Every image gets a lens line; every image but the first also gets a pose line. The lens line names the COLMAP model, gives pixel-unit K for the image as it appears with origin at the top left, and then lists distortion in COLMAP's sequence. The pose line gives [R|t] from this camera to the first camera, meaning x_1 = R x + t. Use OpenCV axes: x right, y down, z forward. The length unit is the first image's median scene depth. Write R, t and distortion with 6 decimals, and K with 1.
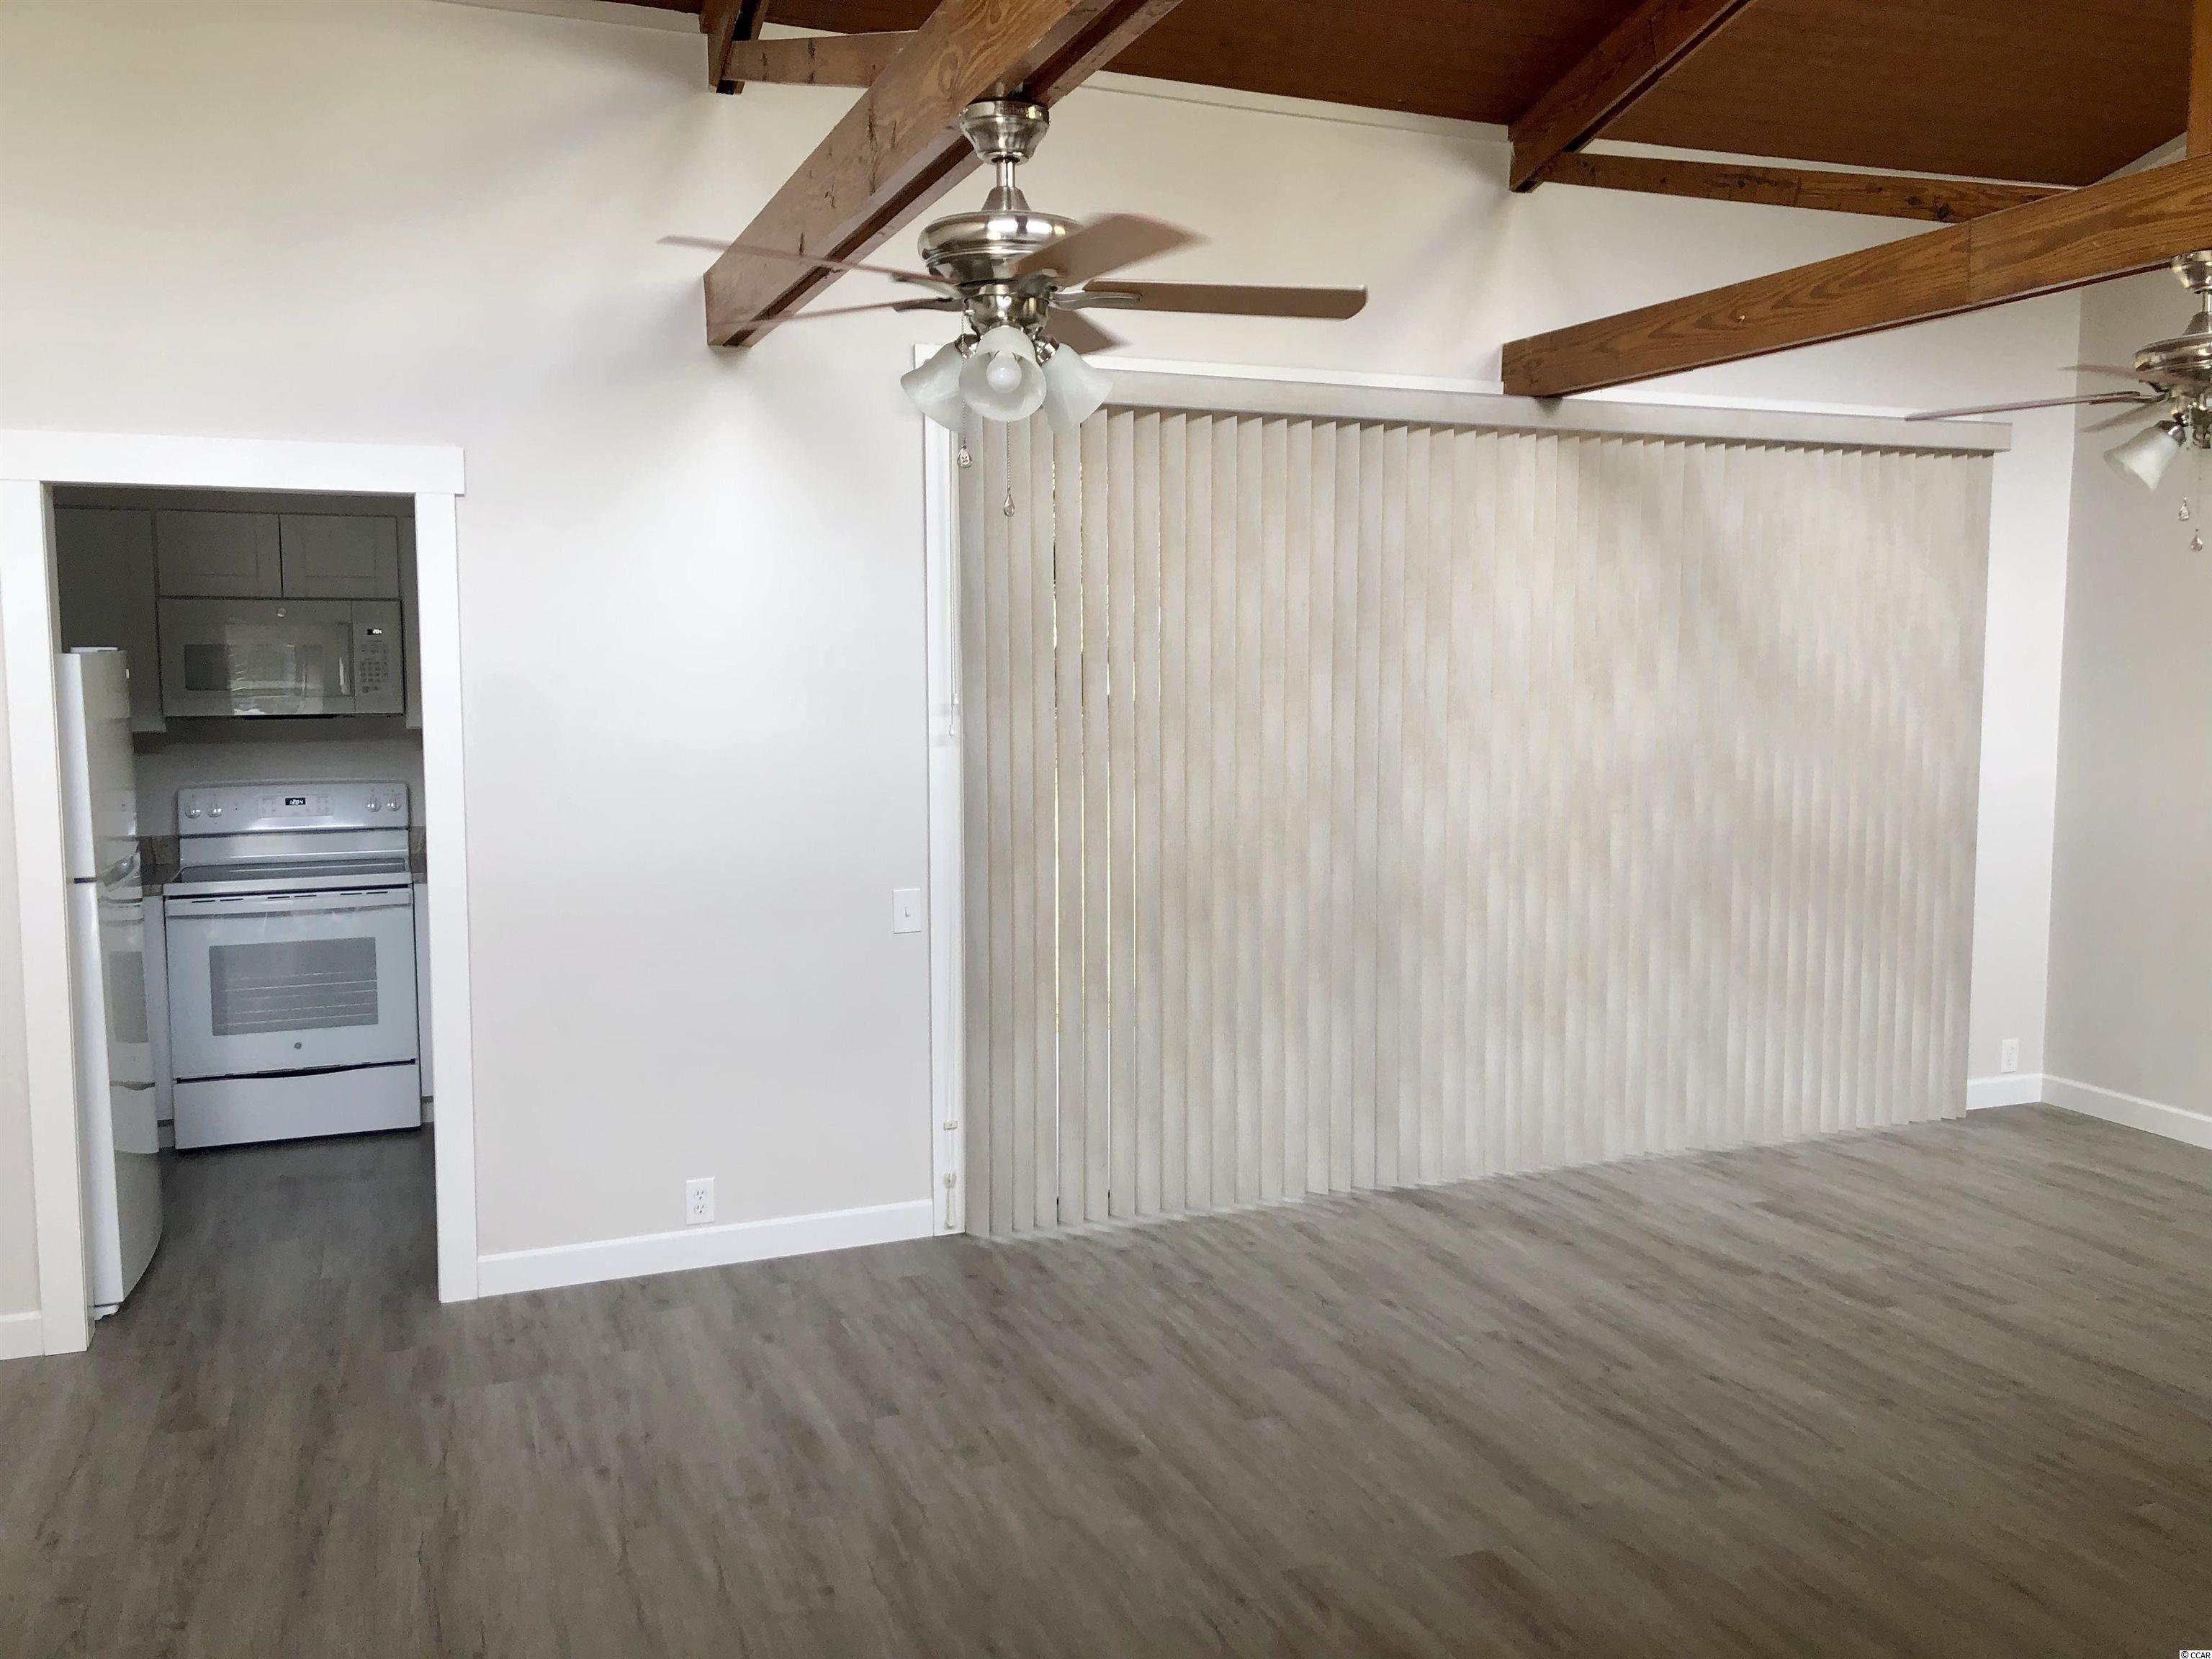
lens RADIAL K [[1811.9, 0, 1112.0], [0, 1811.9, 824.3], [0, 0, 1]] dist [0.014839, 0.003352]
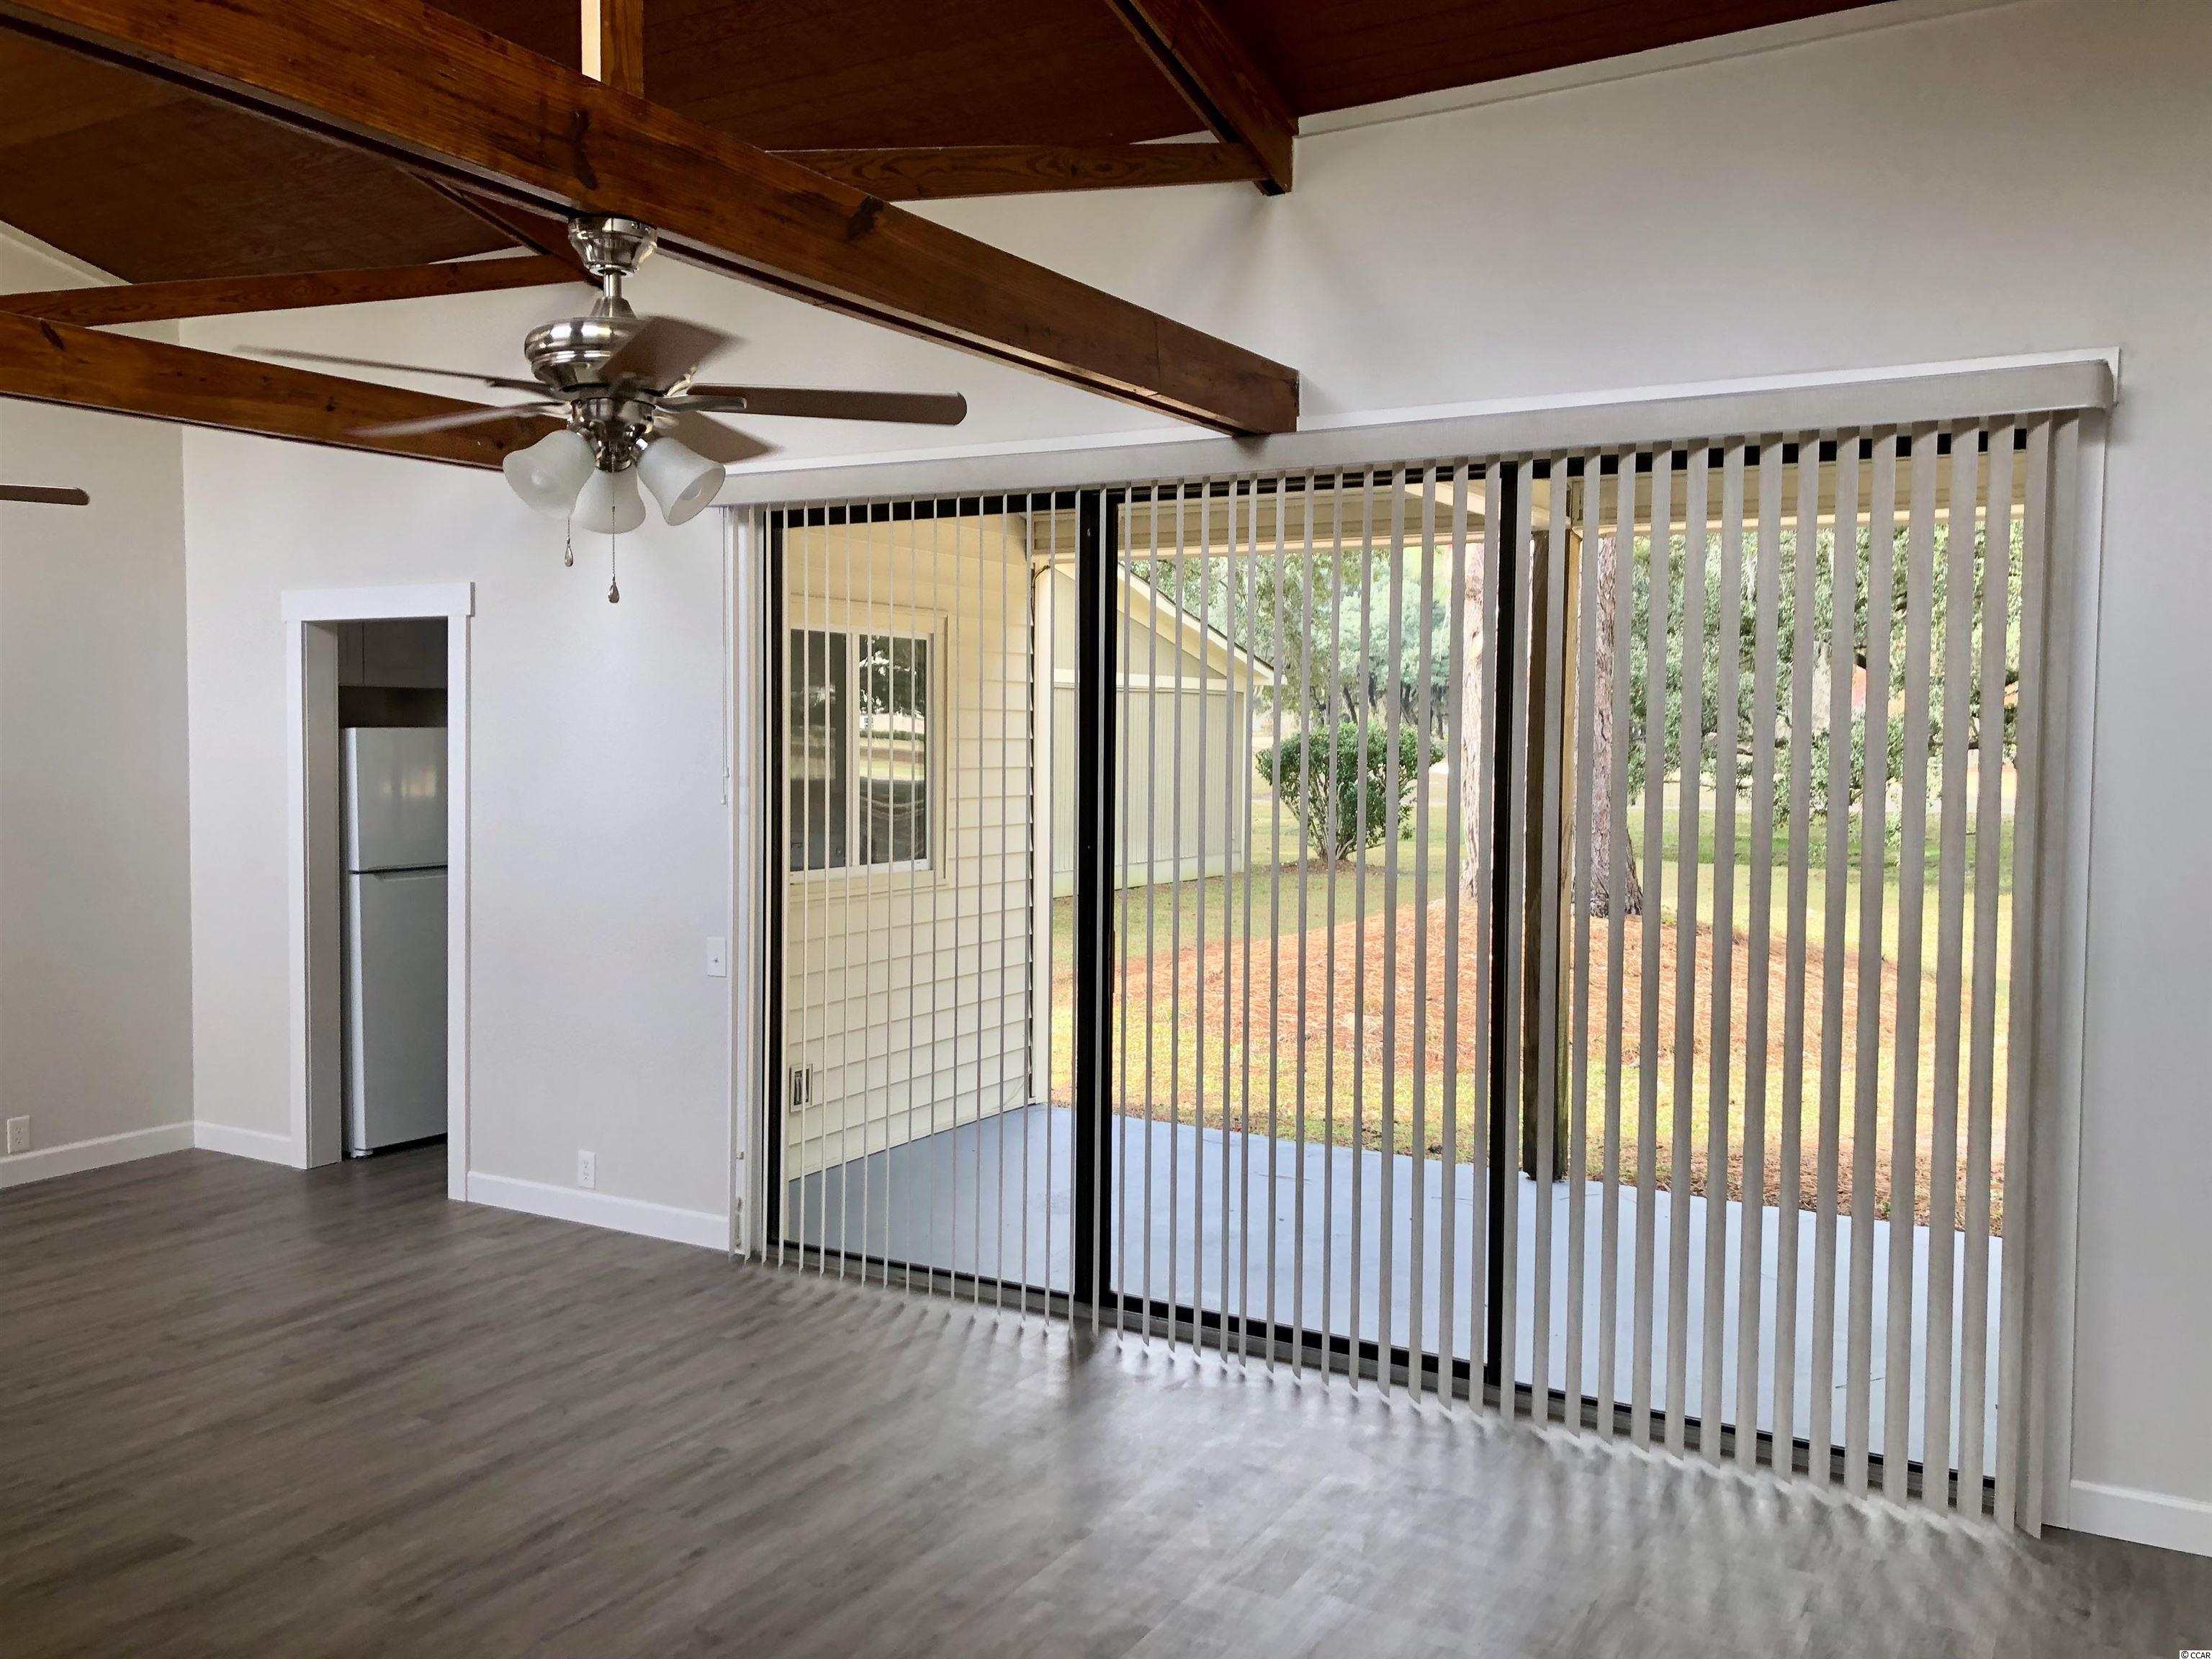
lens RADIAL K [[1811.9, 0, 1112.0], [0, 1811.9, 824.3], [0, 0, 1]] dist [0.014839, 0.003352]
pose [[0.612620, 0.047524, -0.788948, 1.076863], [-0.088519, 0.996036, -0.008737, -0.054701], [0.785405, 0.075190, 0.614398, 0.560630]]
